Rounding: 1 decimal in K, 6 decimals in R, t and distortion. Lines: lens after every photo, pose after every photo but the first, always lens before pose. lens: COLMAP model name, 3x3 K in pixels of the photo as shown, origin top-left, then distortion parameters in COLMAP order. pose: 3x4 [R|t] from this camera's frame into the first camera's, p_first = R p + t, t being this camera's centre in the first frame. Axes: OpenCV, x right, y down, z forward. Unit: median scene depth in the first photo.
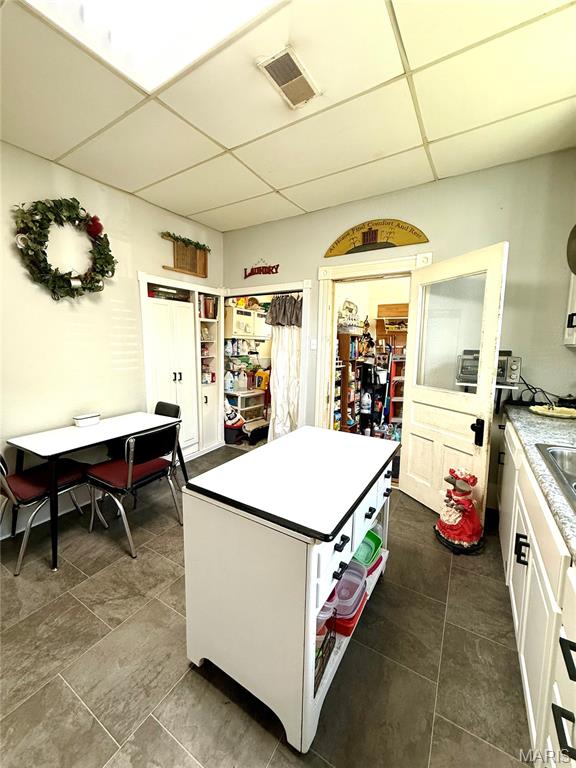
lens RADIAL K [[303.5, 0, 289.4], [0, 303.5, 378.3], [0, 0, 1]] dist [-0.002340, 0.000229]
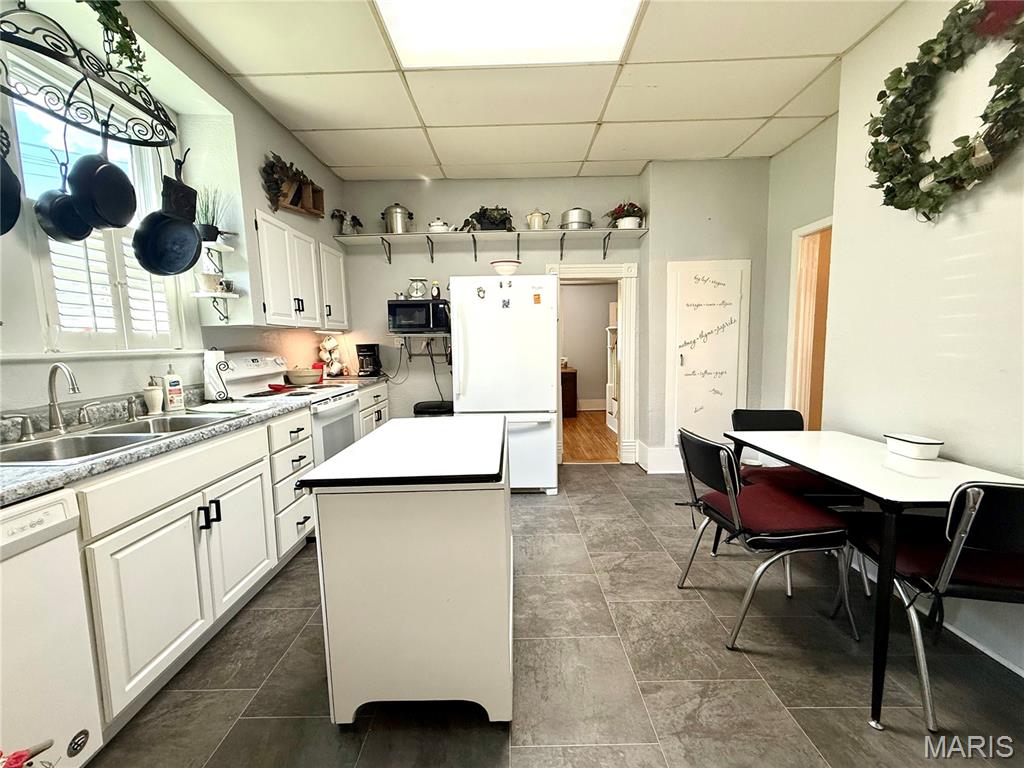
lens RADIAL K [[401.5, 0, 498.6], [0, 401.5, 384.5], [0, 0, 1]] dist [0.001348, 0.000386]
pose [[-0.869672, 0.059502, -0.490030, 0.234315], [-0.042330, 0.980062, 0.194128, -0.059136], [0.491811, 0.189571, -0.849814, 1.014636]]
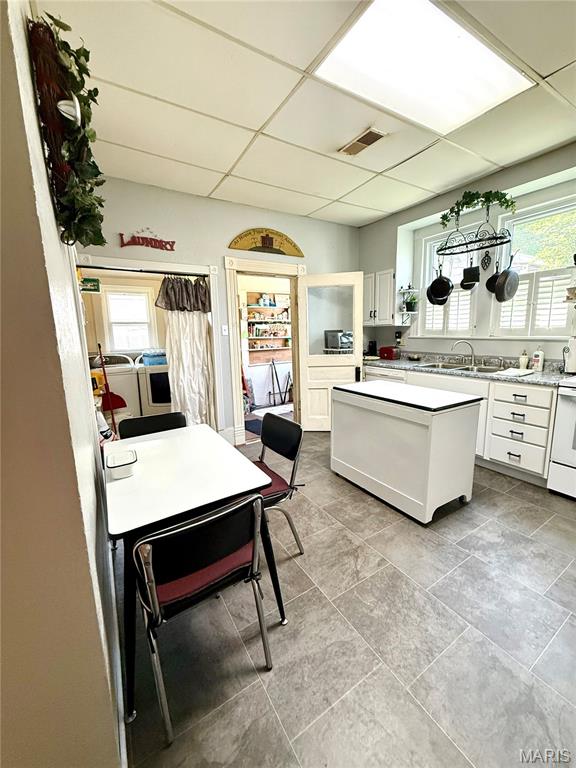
lens RADIAL K [[303.5, 0, 289.4], [0, 303.5, 378.3], [0, 0, 1]] dist [-0.002340, 0.000229]
pose [[0.455549, -0.157292, 0.876204, -0.841135], [0.131739, 0.985341, 0.108392, -0.037157], [-0.880409, 0.066052, 0.469593, 0.364450]]
